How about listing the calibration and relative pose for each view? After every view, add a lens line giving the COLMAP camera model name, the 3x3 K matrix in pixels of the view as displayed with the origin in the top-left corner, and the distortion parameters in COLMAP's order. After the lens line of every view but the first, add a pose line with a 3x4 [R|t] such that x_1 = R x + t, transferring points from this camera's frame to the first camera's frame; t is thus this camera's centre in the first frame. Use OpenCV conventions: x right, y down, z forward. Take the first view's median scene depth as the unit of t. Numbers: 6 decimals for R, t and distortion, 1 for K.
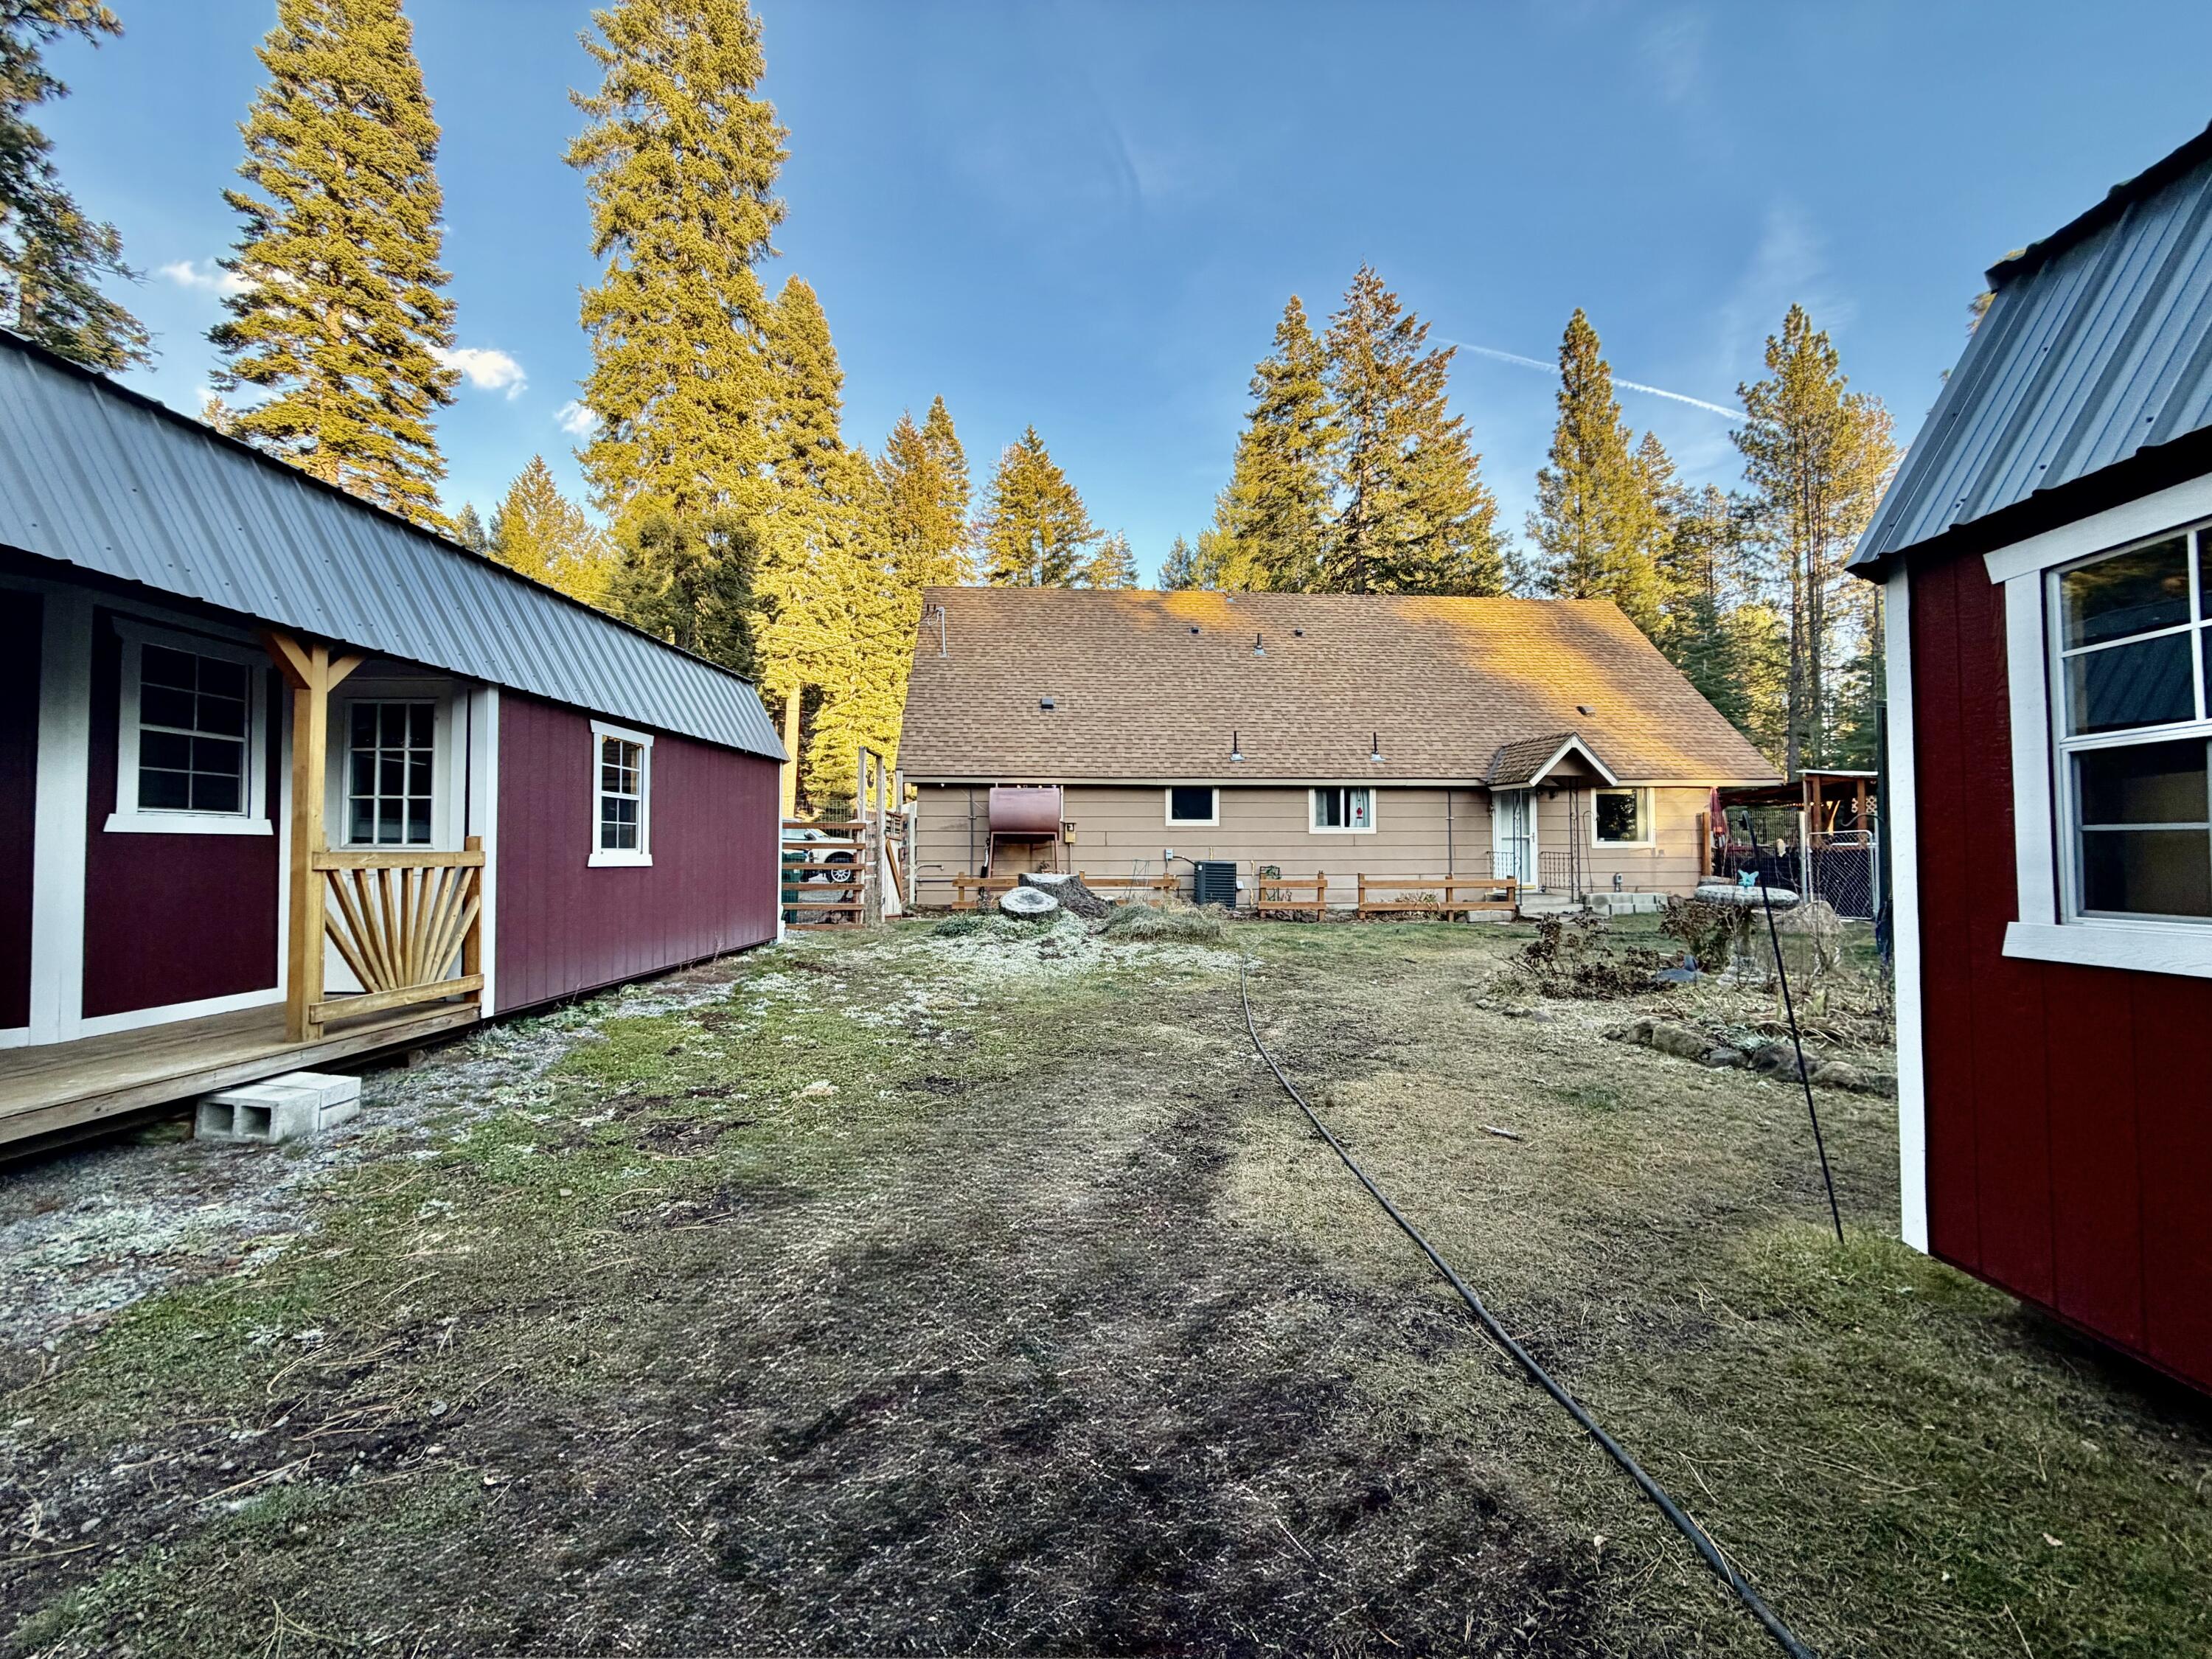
lens RADIAL K [[877.8, 0, 1100.7], [0, 877.8, 828.5], [0, 0, 1]] dist [0.000748, -0.000220]
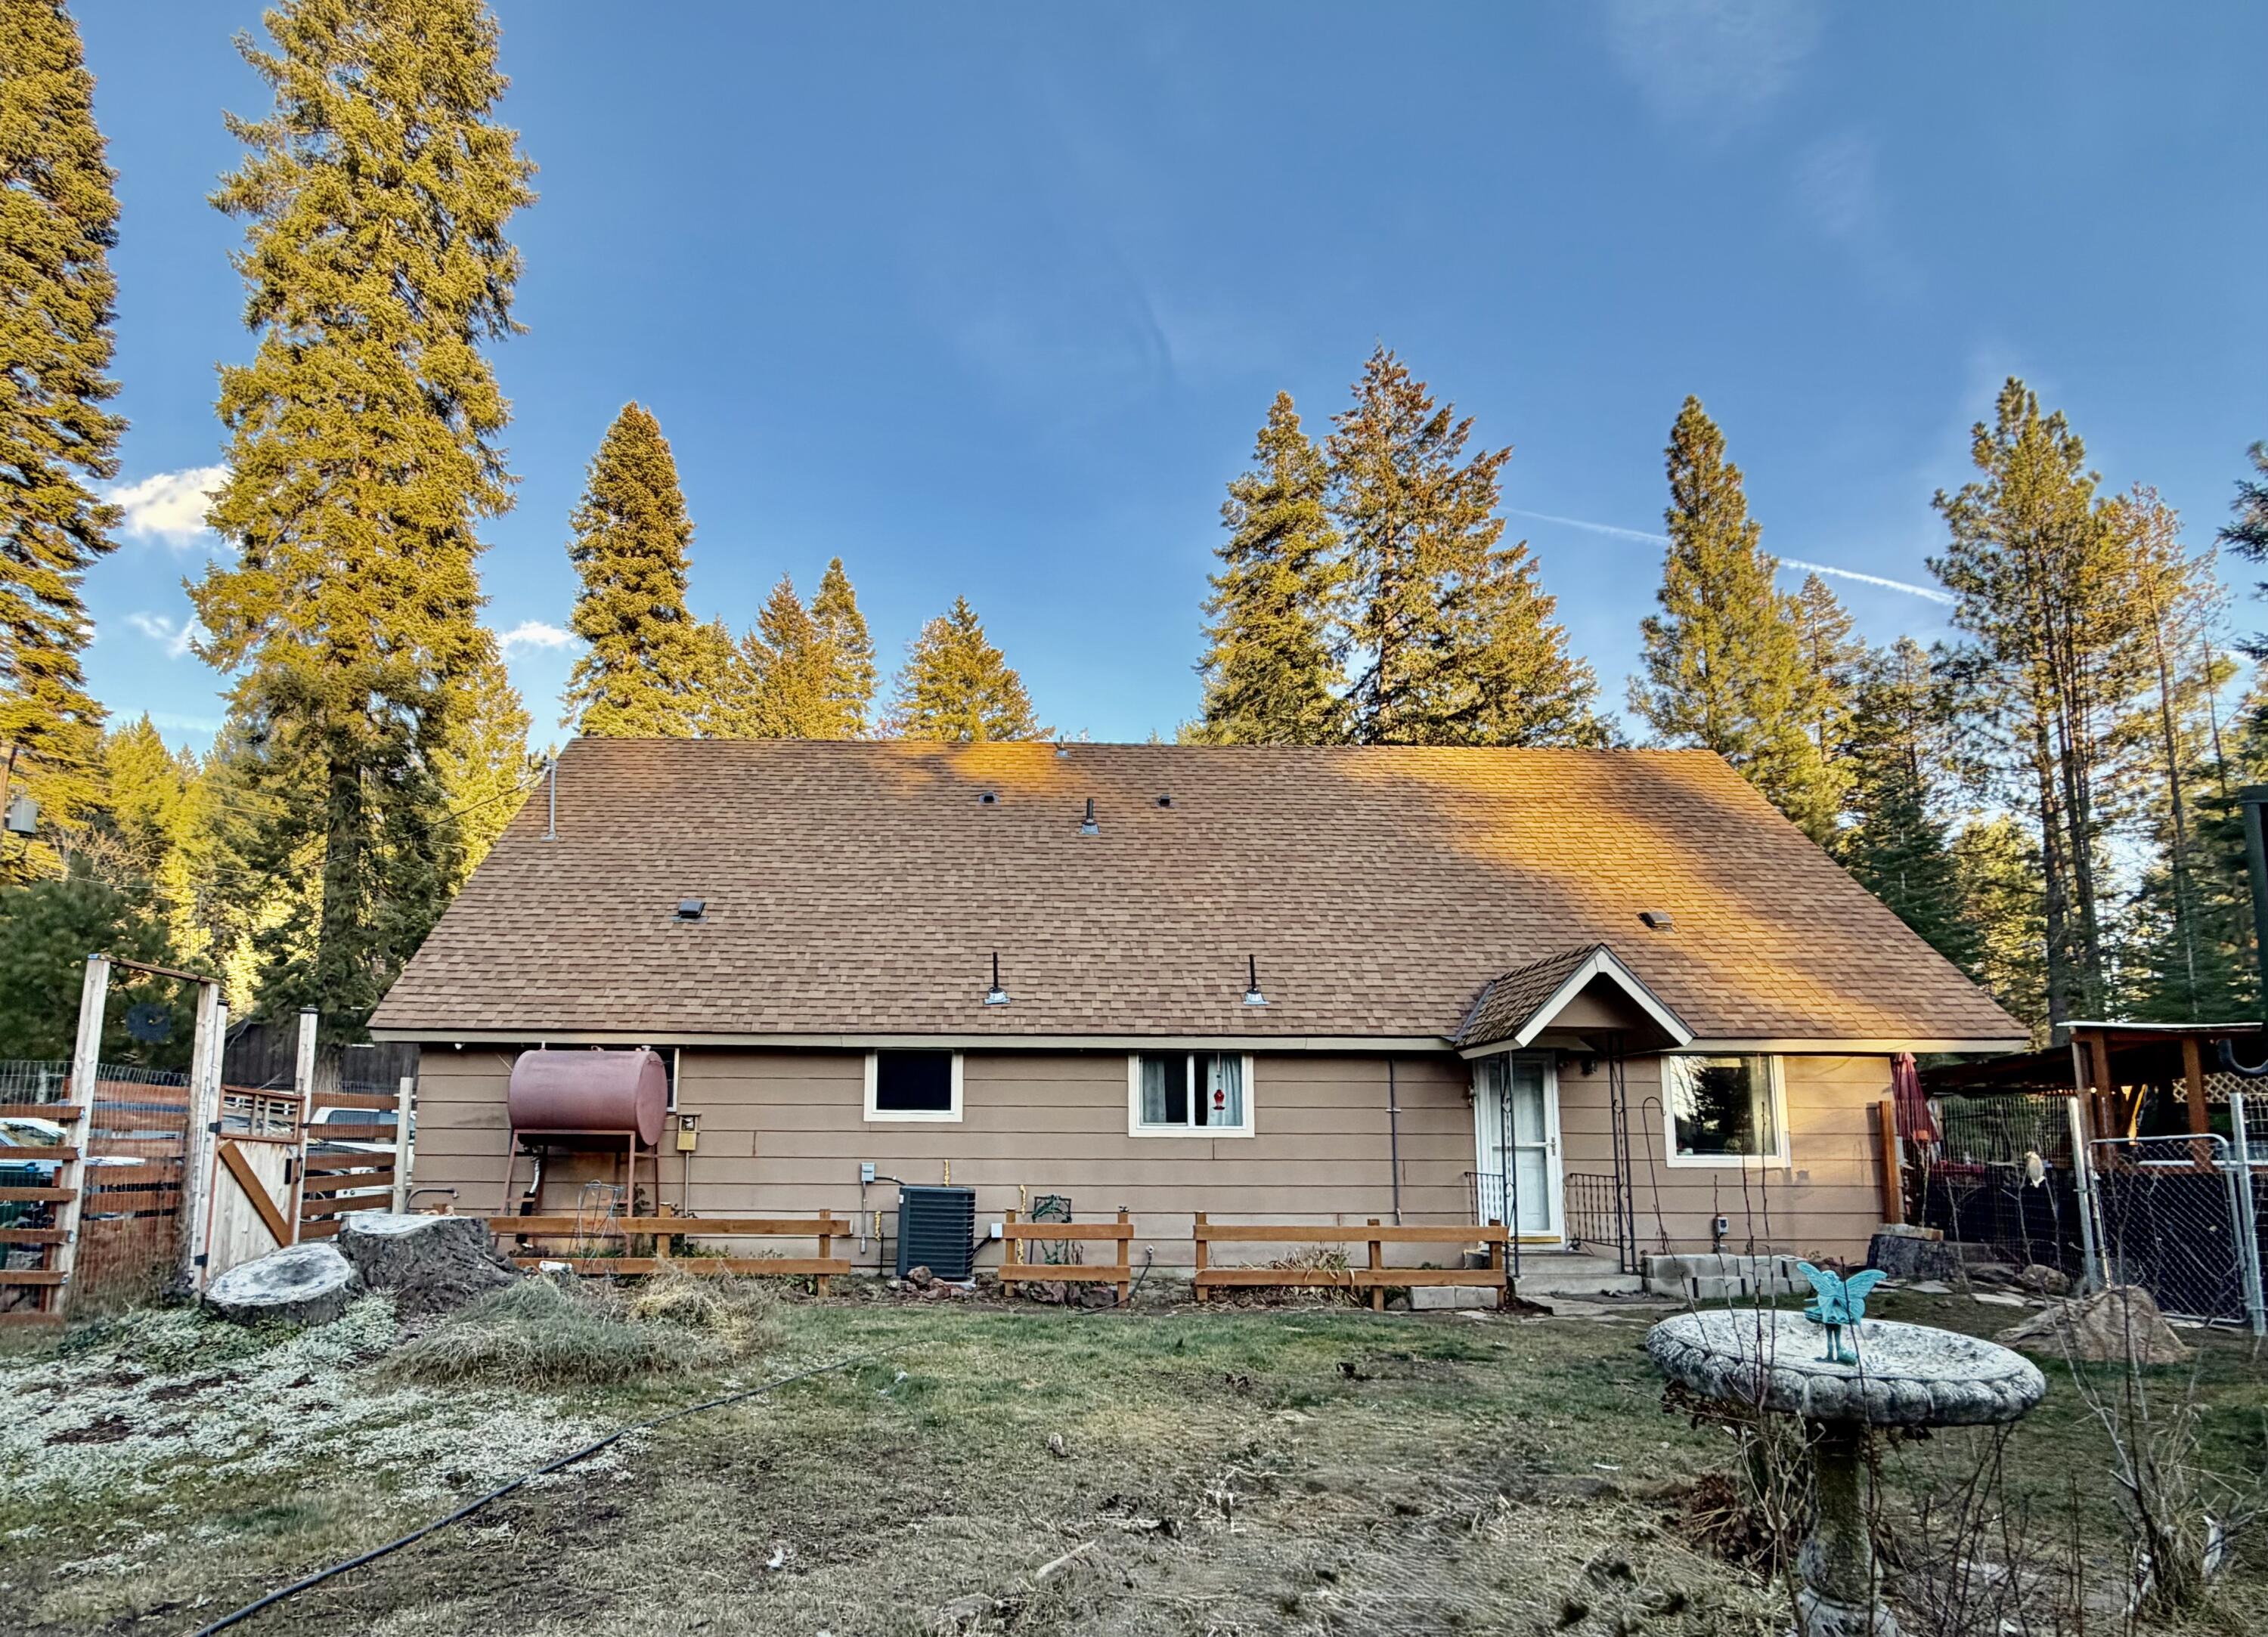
lens RADIAL K [[1054.7, 0, 1133.0], [0, 1054.7, 1038.2], [0, 0, 1]] dist [-0.000560, -0.000129]
pose [[0.998177, -0.000549, -0.060351, 0.166051], [-0.005194, 0.995467, -0.094964, 0.004110], [0.060129, 0.095104, 0.993650, 0.202773]]
